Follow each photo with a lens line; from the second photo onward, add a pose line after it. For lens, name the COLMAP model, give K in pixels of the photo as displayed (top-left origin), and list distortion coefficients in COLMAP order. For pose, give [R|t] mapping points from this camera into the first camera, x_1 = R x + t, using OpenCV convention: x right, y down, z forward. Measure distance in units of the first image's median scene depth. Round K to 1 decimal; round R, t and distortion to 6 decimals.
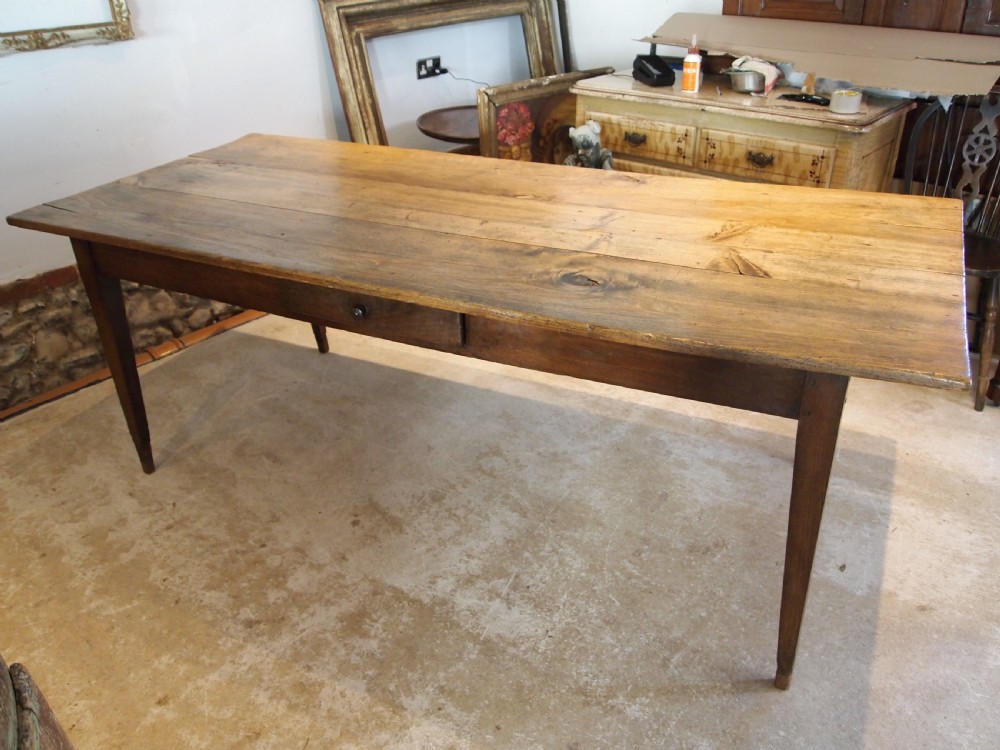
lens RADIAL K [[799.0, 0, 503.7], [0, 799.0, 374.7], [0, 0, 1]] dist [-0.046633, -0.002374]
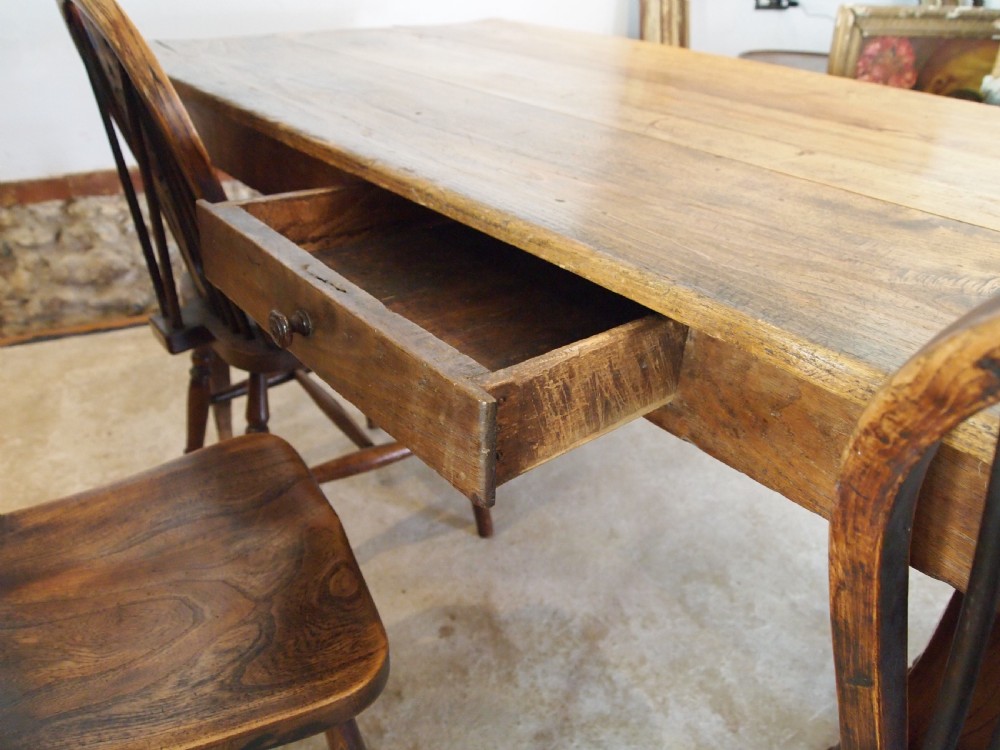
lens RADIAL K [[796.0, 0, 502.8], [0, 796.0, 375.8], [0, 0, 1]] dist [-0.047541, -0.002942]
pose [[0.912706, 0.250970, -0.322462, -0.004291], [-0.250684, 0.967107, 0.043148, -0.033566], [0.322684, 0.041454, 0.945598, 0.428866]]
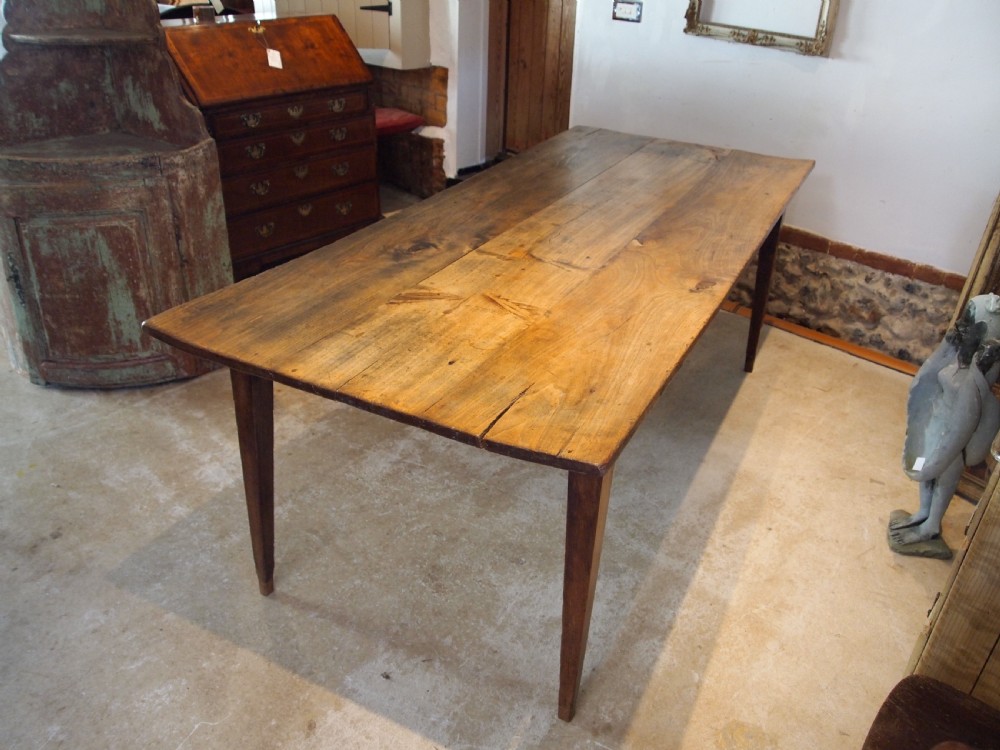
lens RADIAL K [[799.0, 0, 503.7], [0, 799.0, 374.7], [0, 0, 1]] dist [-0.046633, -0.002374]
pose [[-0.010383, 0.514924, -0.857173, 0.898082], [-0.530845, 0.723613, 0.441121, -0.421127], [0.847405, 0.459607, 0.265831, 0.616457]]
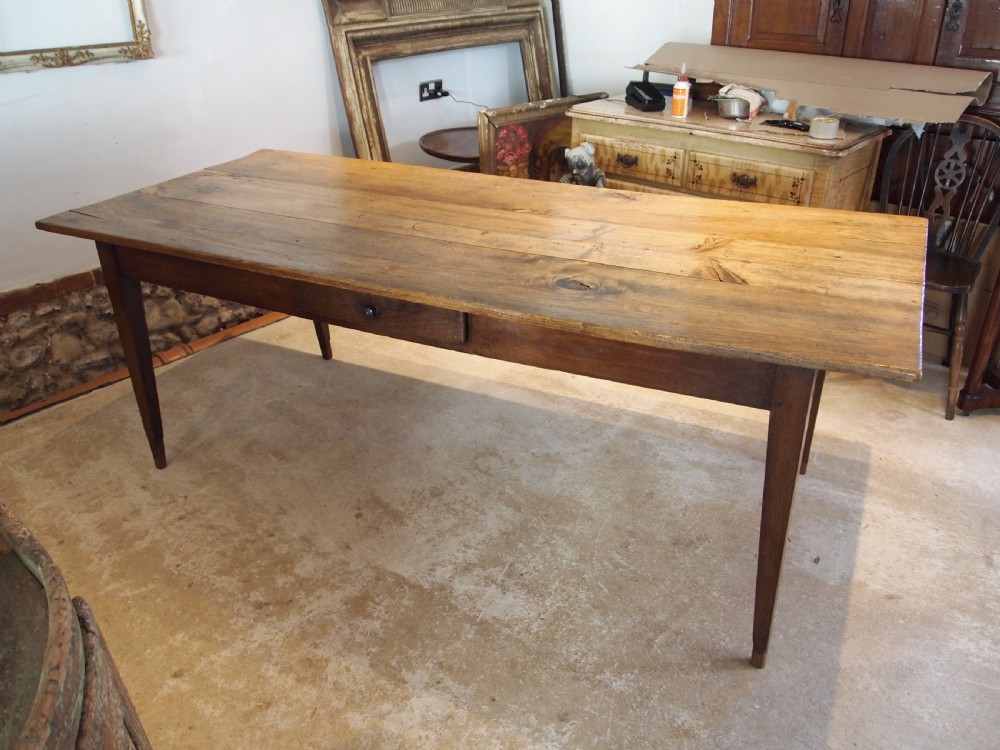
lens RADIAL K [[799.0, 0, 503.7], [0, 799.0, 374.7], [0, 0, 1]] dist [-0.046633, -0.002374]
pose [[0.999866, 0.012997, 0.009966, -0.006571], [-0.012717, 0.999537, -0.027632, 0.025237], [-0.010320, 0.027502, 0.999568, -0.060849]]
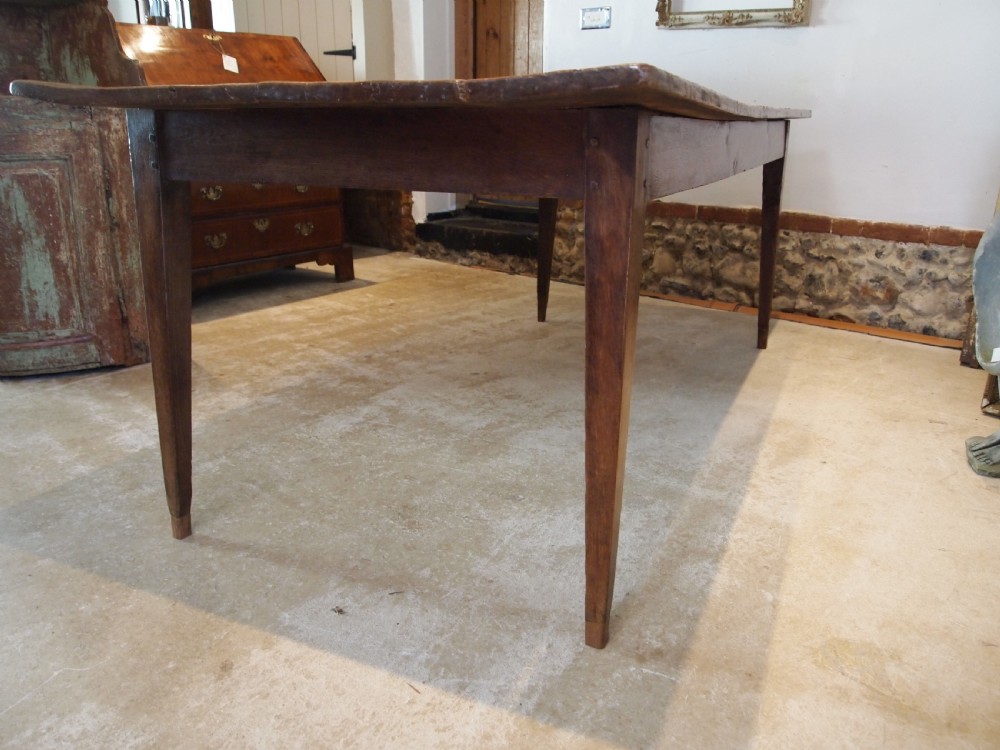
lens RADIAL K [[799.0, 0, 503.7], [0, 799.0, 374.7], [0, 0, 1]] dist [-0.046633, -0.002374]
pose [[0.034724, 0.338961, -0.940159, 0.851511], [-0.508960, 0.815595, 0.275253, -0.140738], [0.860089, 0.468946, 0.200839, 0.775871]]
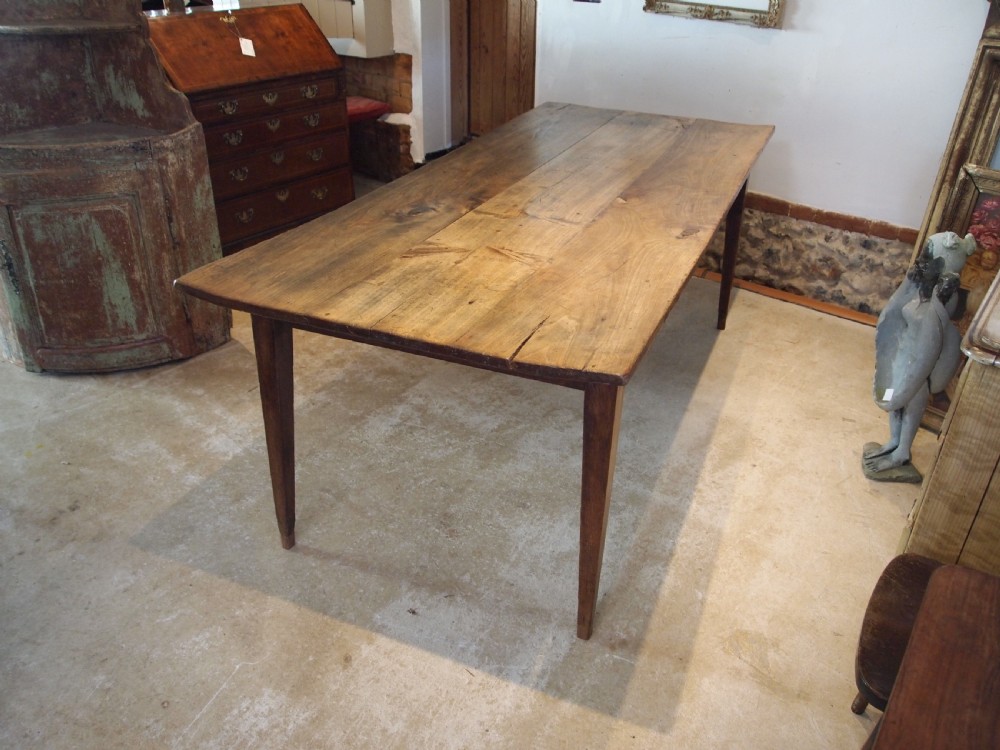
lens RADIAL K [[799.0, 0, 503.7], [0, 799.0, 374.7], [0, 0, 1]] dist [-0.046633, -0.002374]
pose [[0.060111, 0.517307, -0.853686, 0.970875], [-0.517213, 0.747613, 0.416612, -0.380149], [0.853743, 0.416495, 0.312498, 0.580434]]
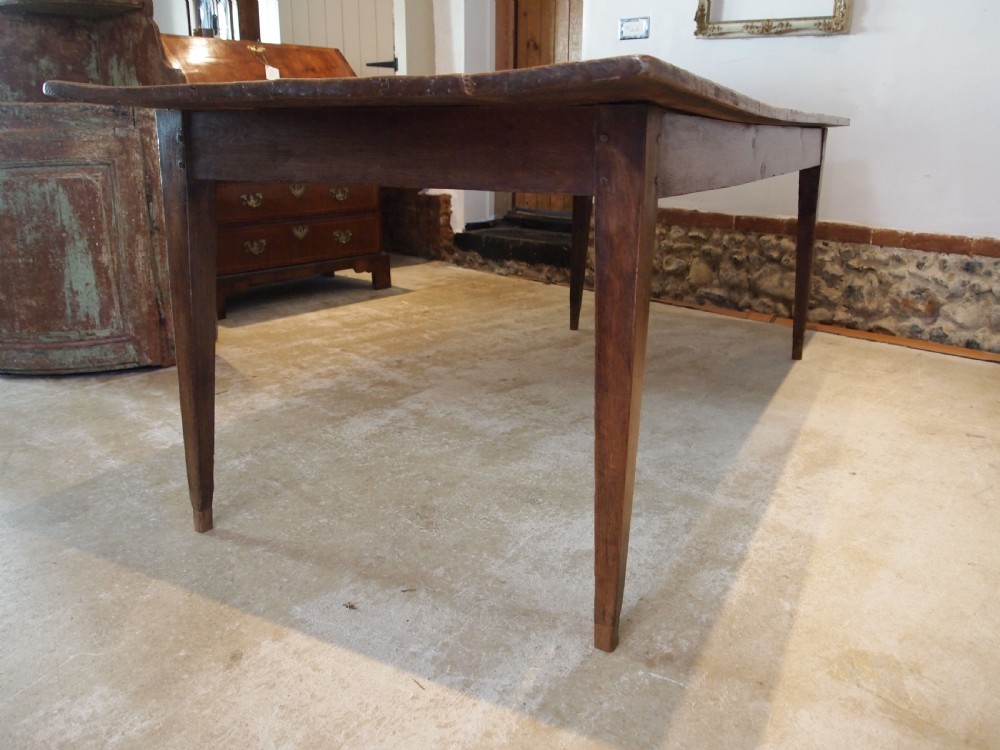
lens RADIAL K [[799.0, 0, 503.7], [0, 799.0, 374.7], [0, 0, 1]] dist [-0.046633, -0.002374]
pose [[-0.022016, 0.322858, -0.946191, 0.854862], [-0.507086, 0.812041, 0.288883, -0.142655], [0.861614, 0.486161, 0.145839, 0.798407]]
